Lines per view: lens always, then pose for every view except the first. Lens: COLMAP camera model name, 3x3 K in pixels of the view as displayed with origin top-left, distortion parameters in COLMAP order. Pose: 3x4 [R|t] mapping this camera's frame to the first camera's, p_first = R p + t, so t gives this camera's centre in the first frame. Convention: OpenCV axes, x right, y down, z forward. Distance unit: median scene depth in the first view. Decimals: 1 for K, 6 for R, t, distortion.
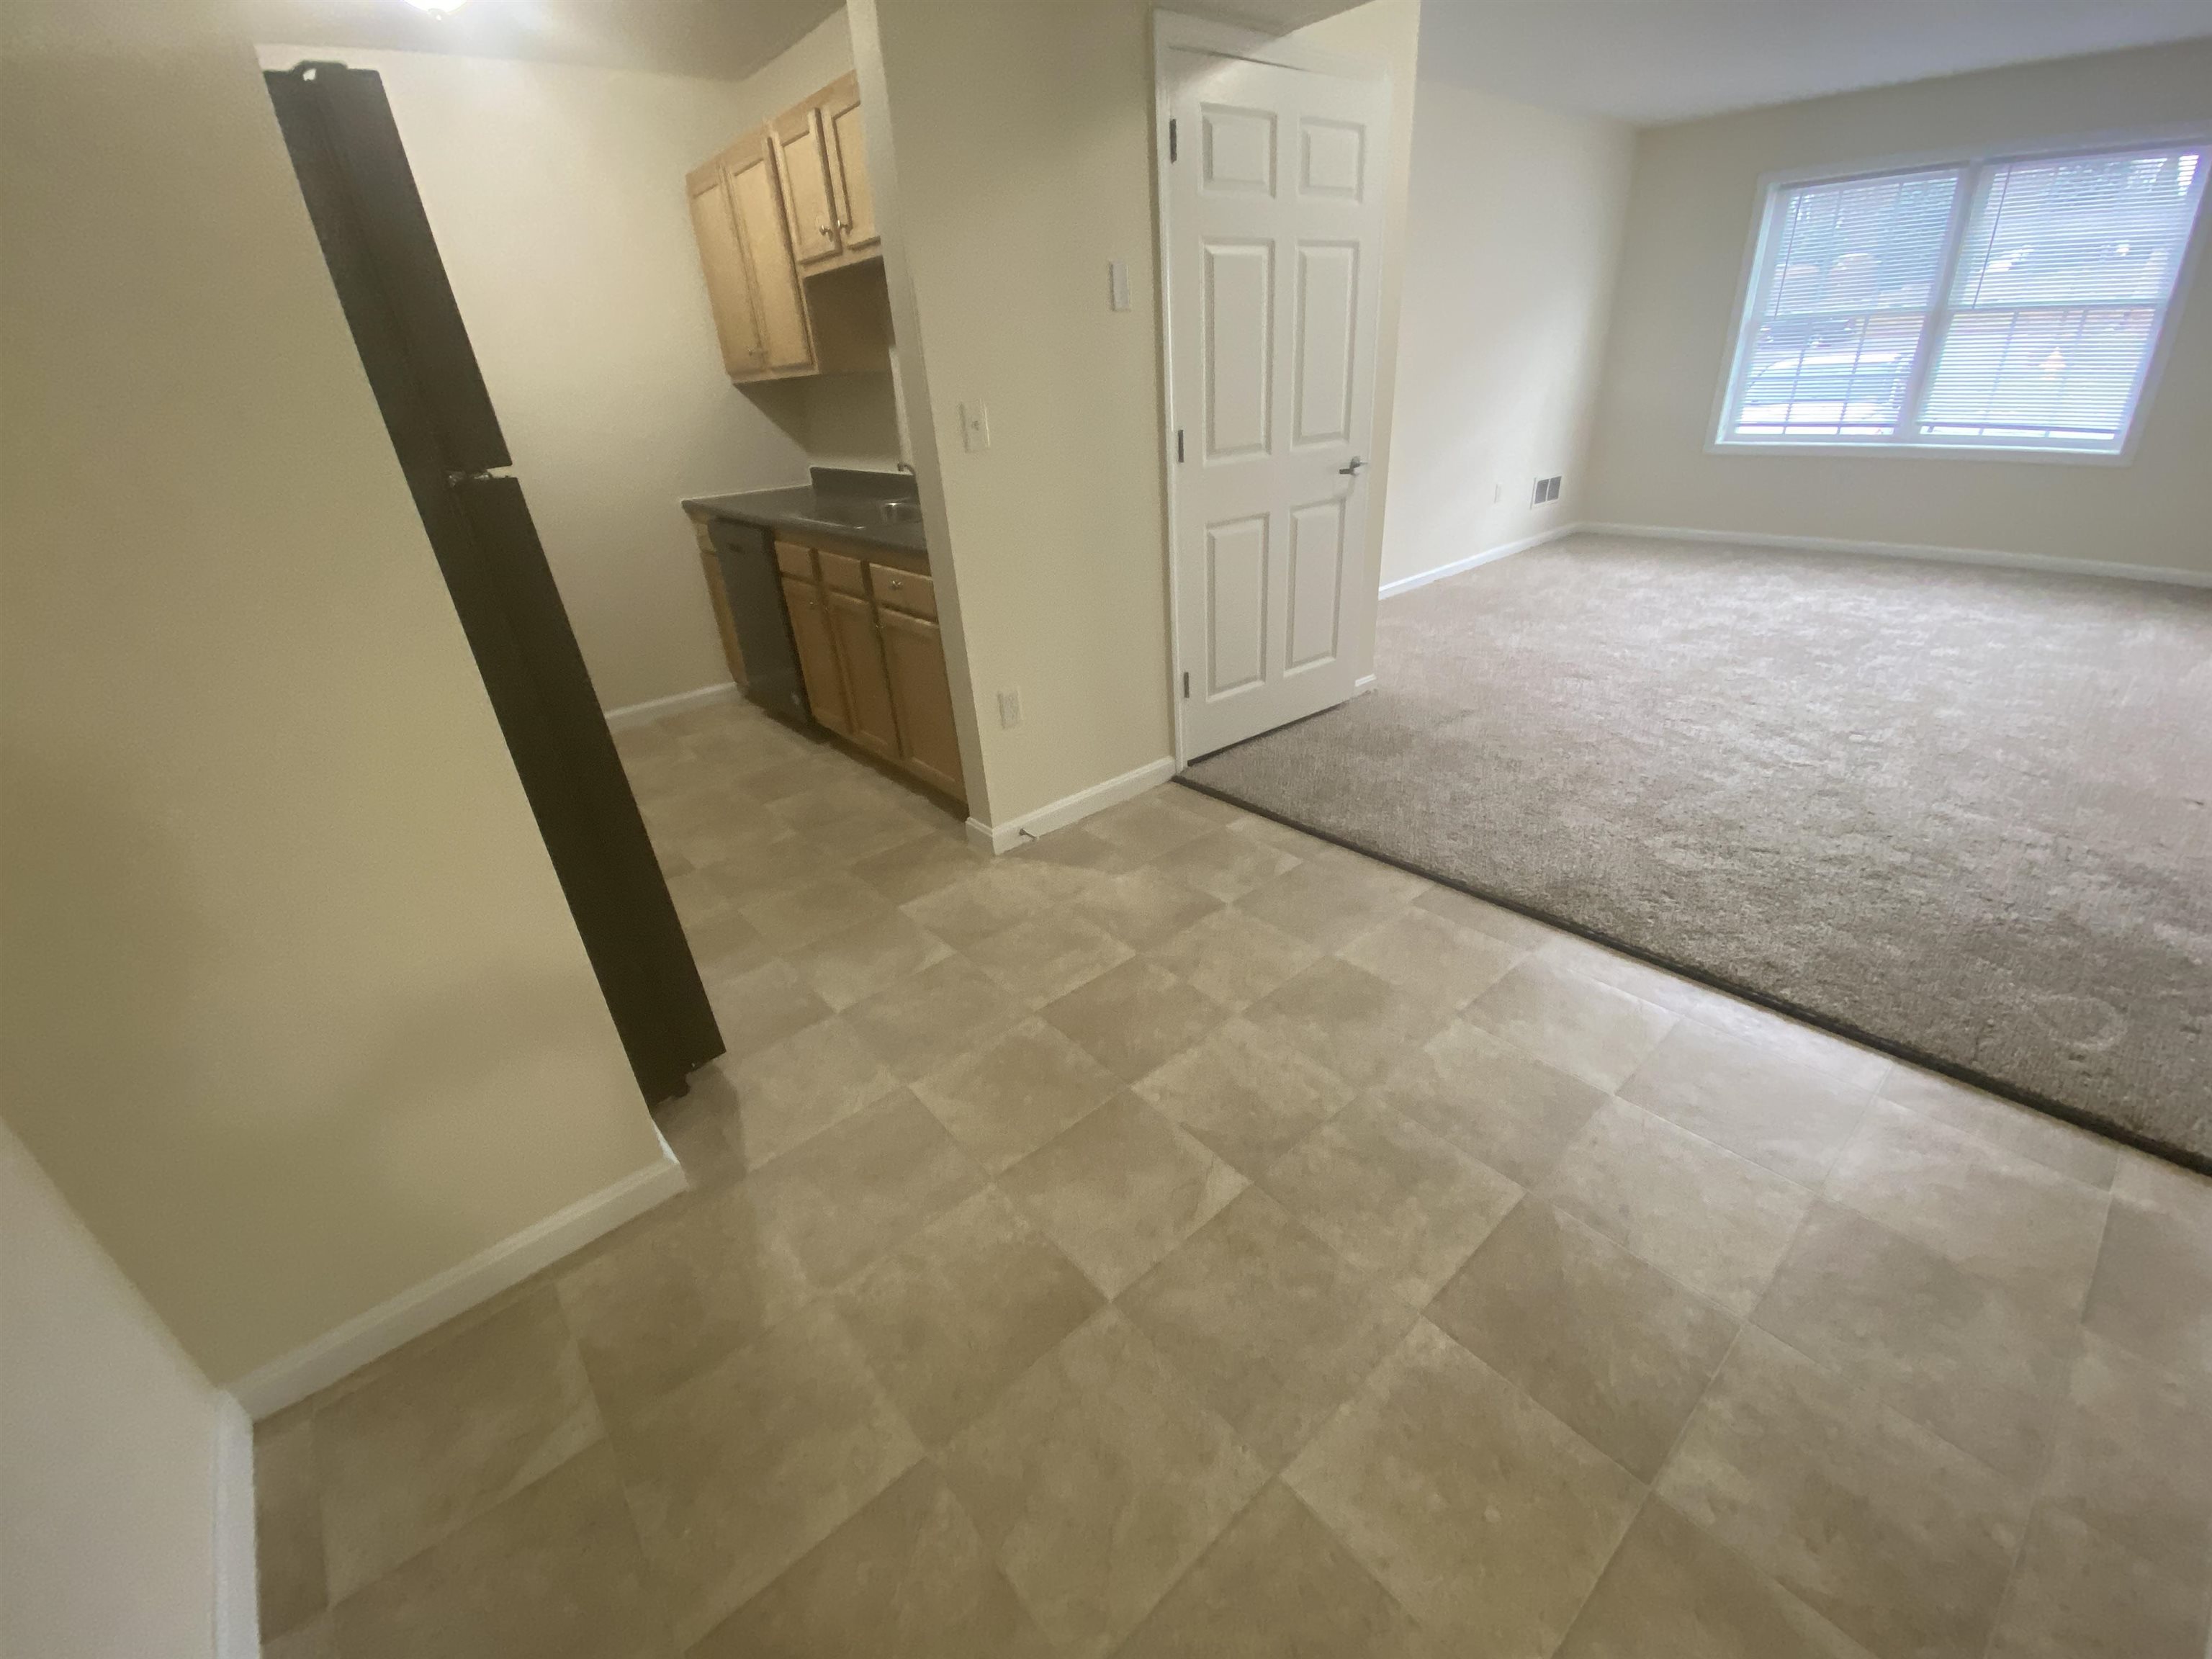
lens RADIAL K [[883.7, 0, 1110.5], [0, 883.7, 823.5], [0, 0, 1]] dist [-0.001040, -0.012579]
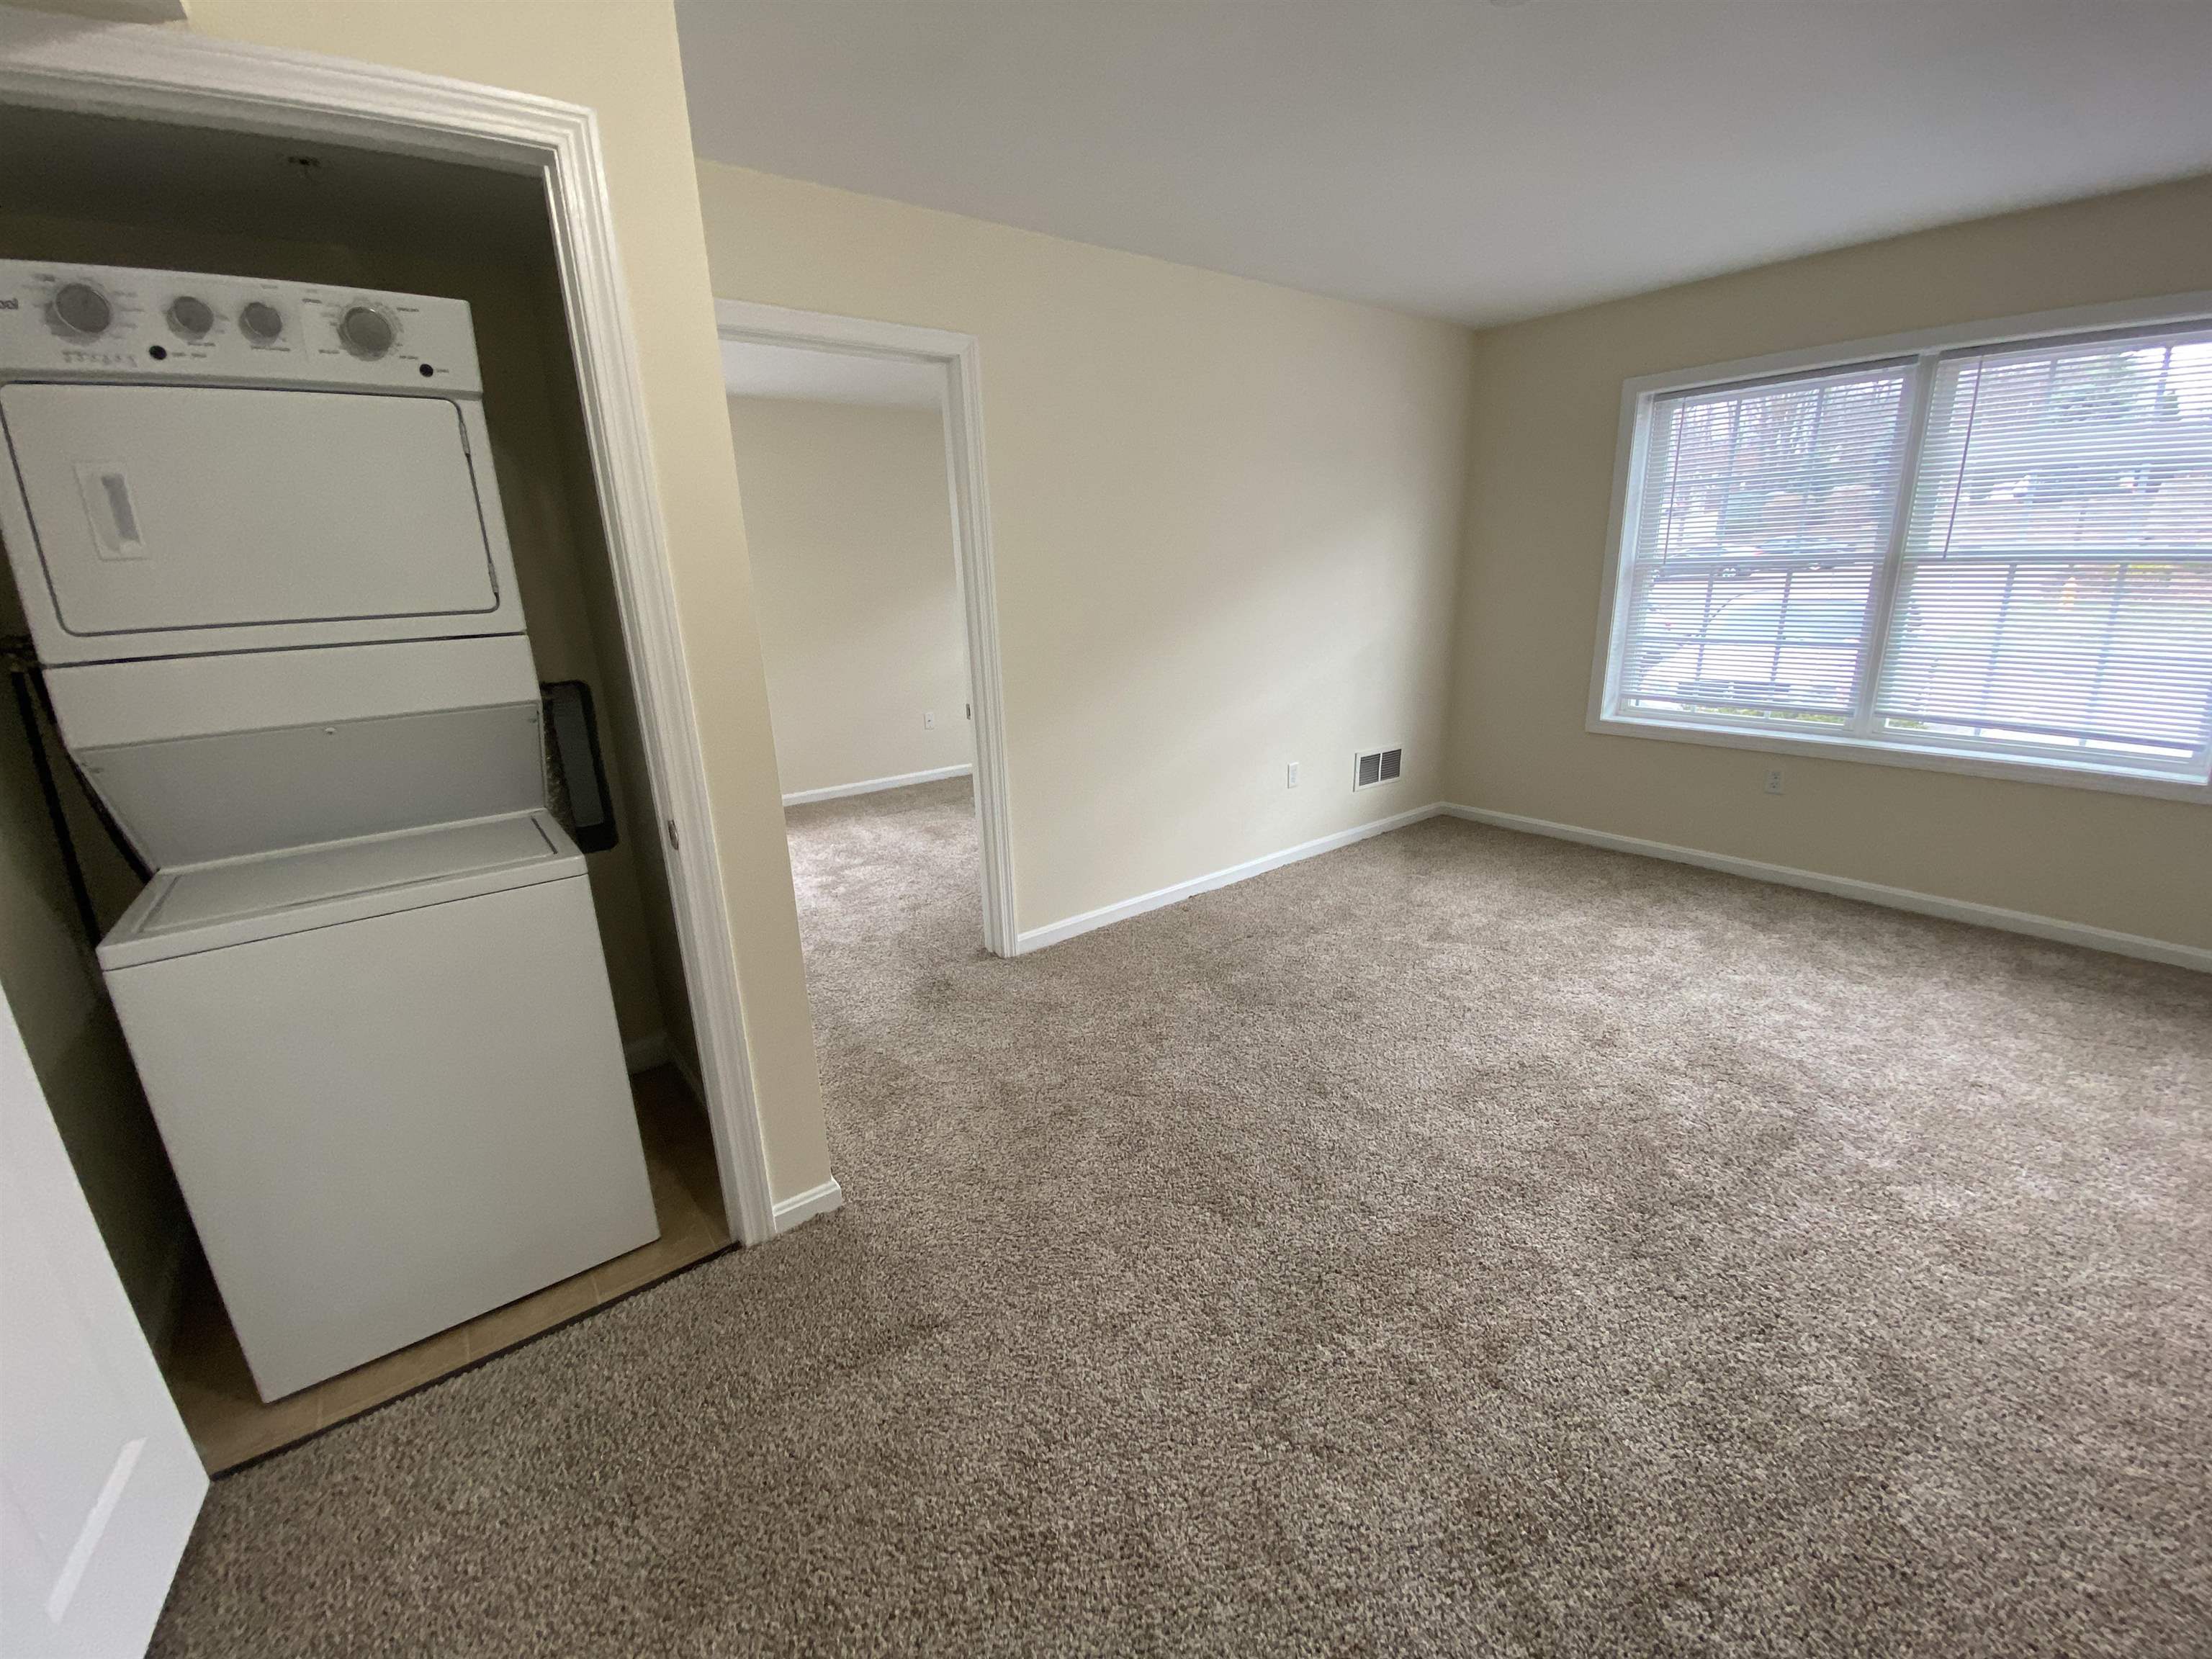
lens RADIAL K [[883.7, 0, 1110.5], [0, 883.7, 823.5], [0, 0, 1]] dist [-0.001040, -0.012579]
pose [[0.998444, 0.044111, -0.034129, 0.484417], [-0.049811, 0.980542, -0.189883, -0.293140], [0.025089, 0.191287, 0.981213, 0.449340]]
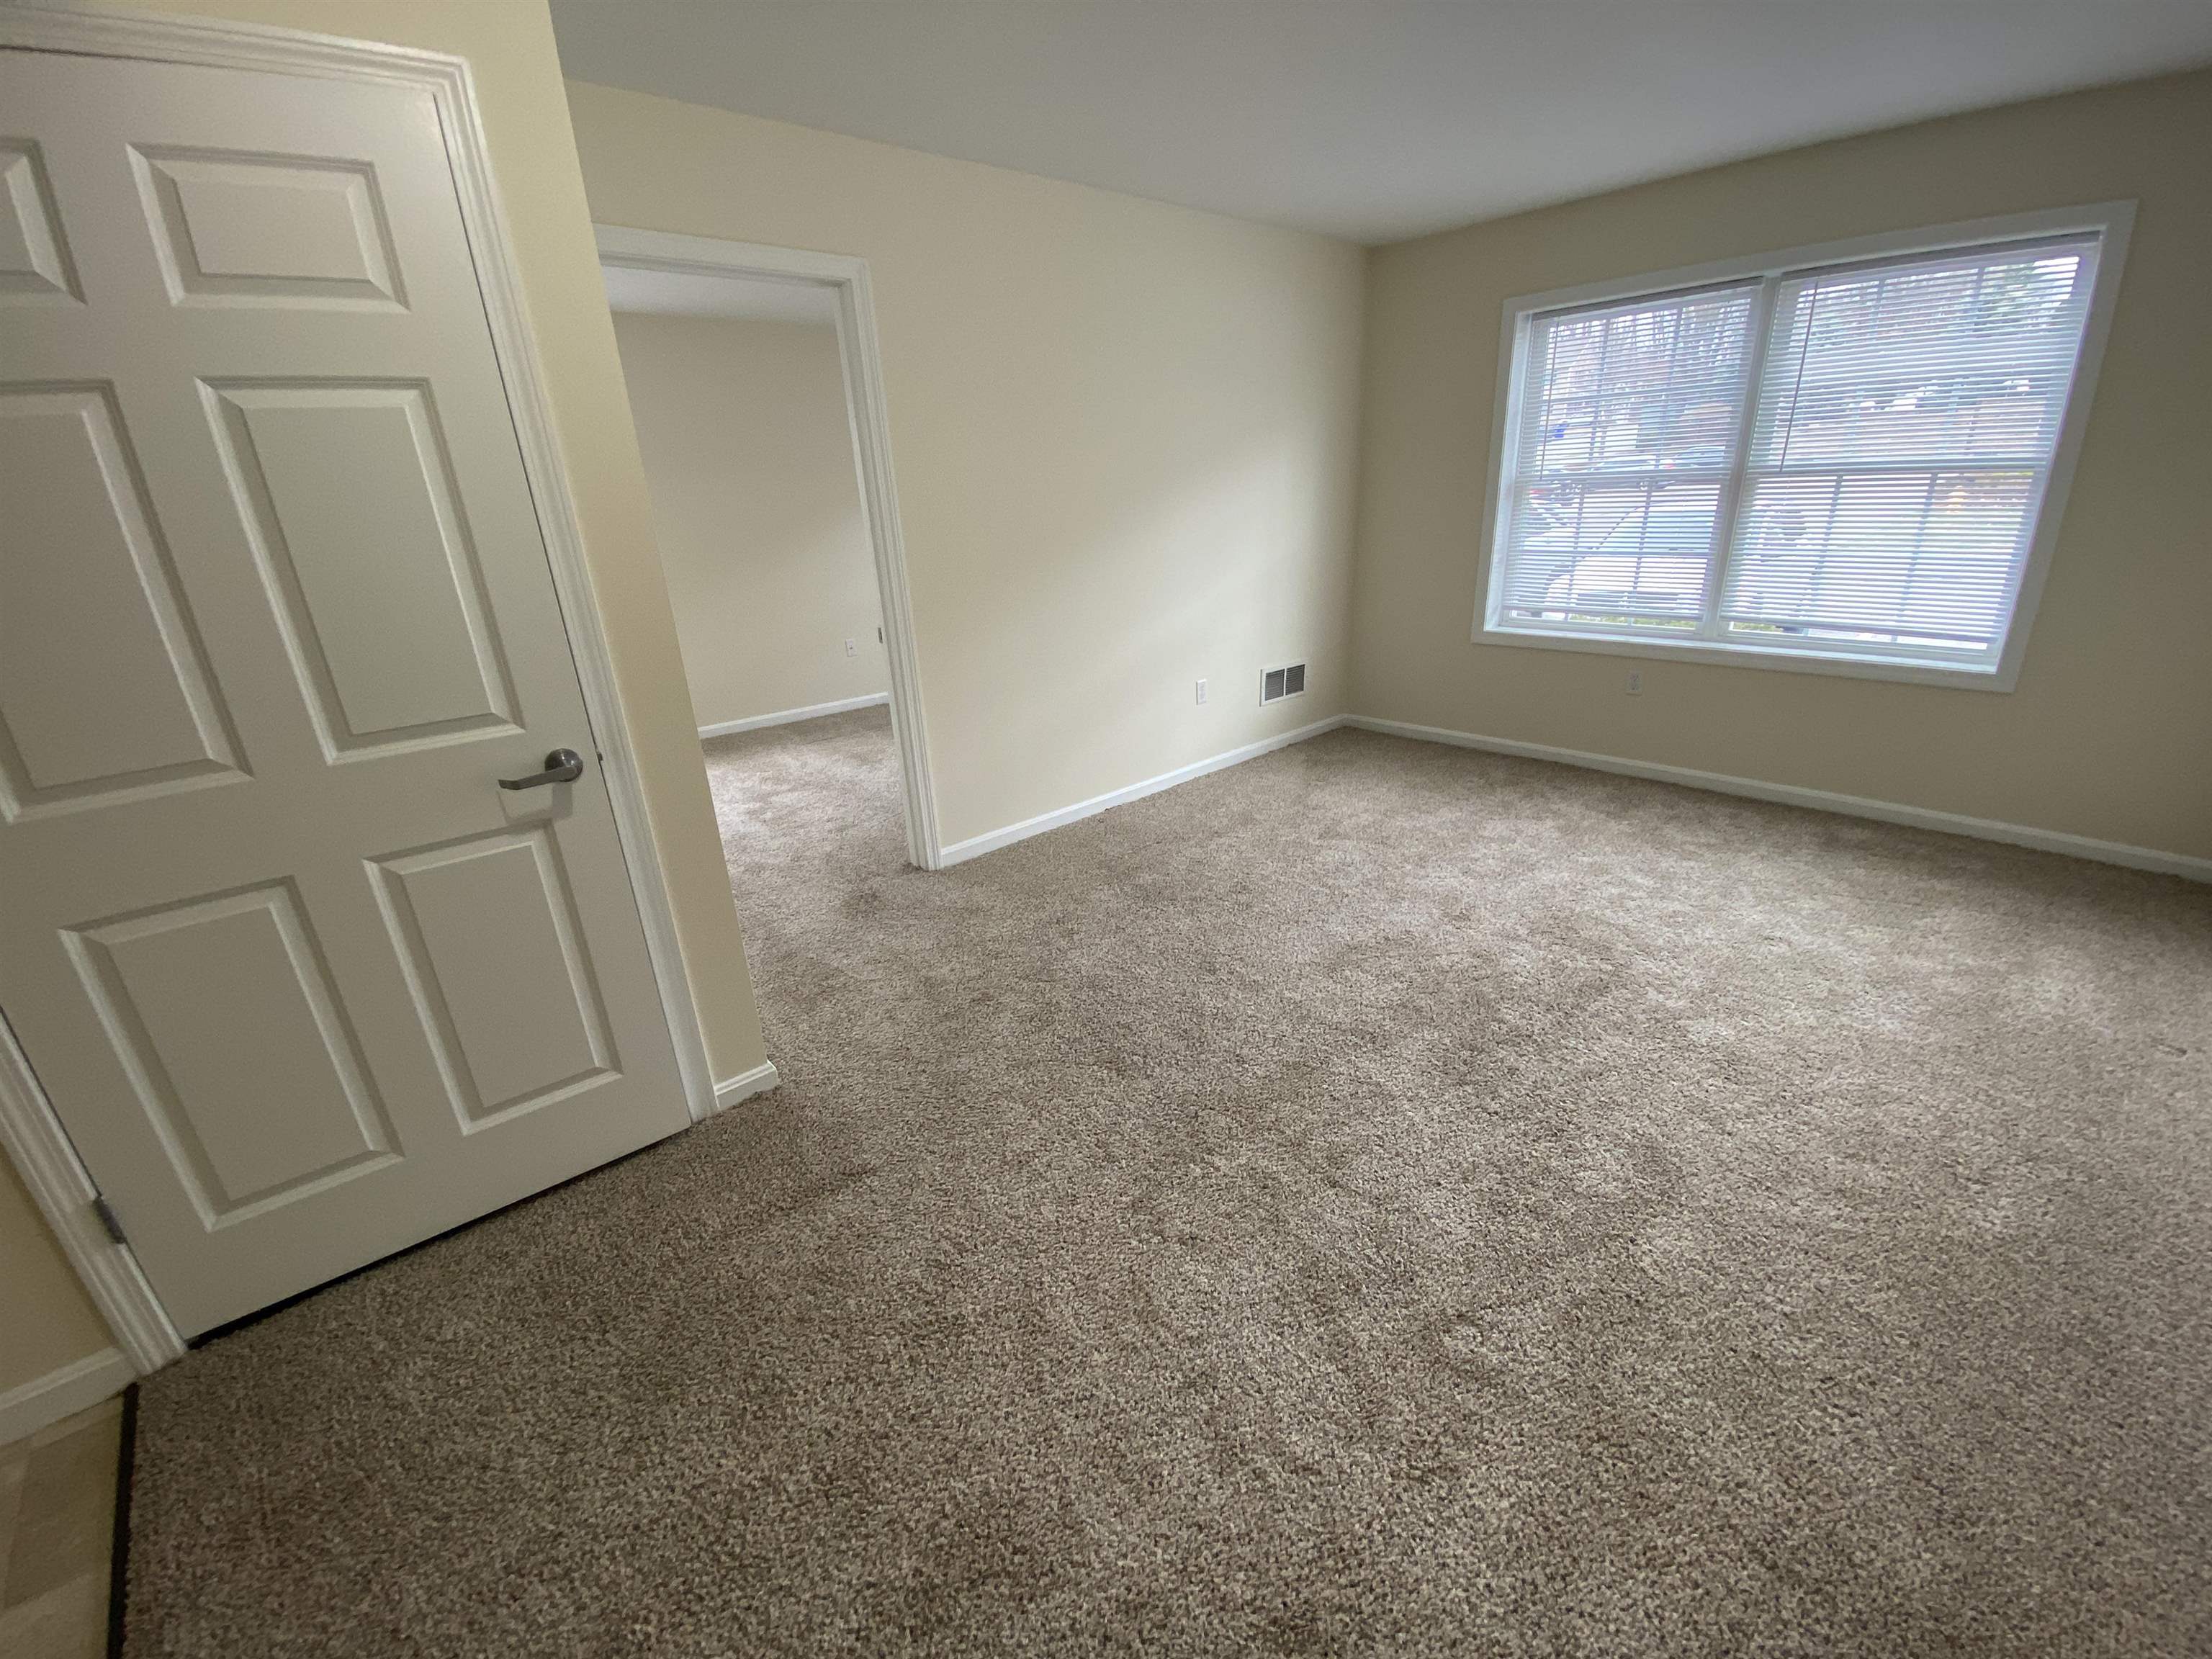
lens RADIAL K [[881.2, 0, 1112.8], [0, 881.2, 824.5], [0, 0, 1]] dist [0.007257, -0.015728]
pose [[0.999359, 0.008516, 0.034785, 0.517757], [-0.004659, 0.993979, -0.109472, -0.270481], [-0.035508, 0.109240, 0.993381, 0.393782]]
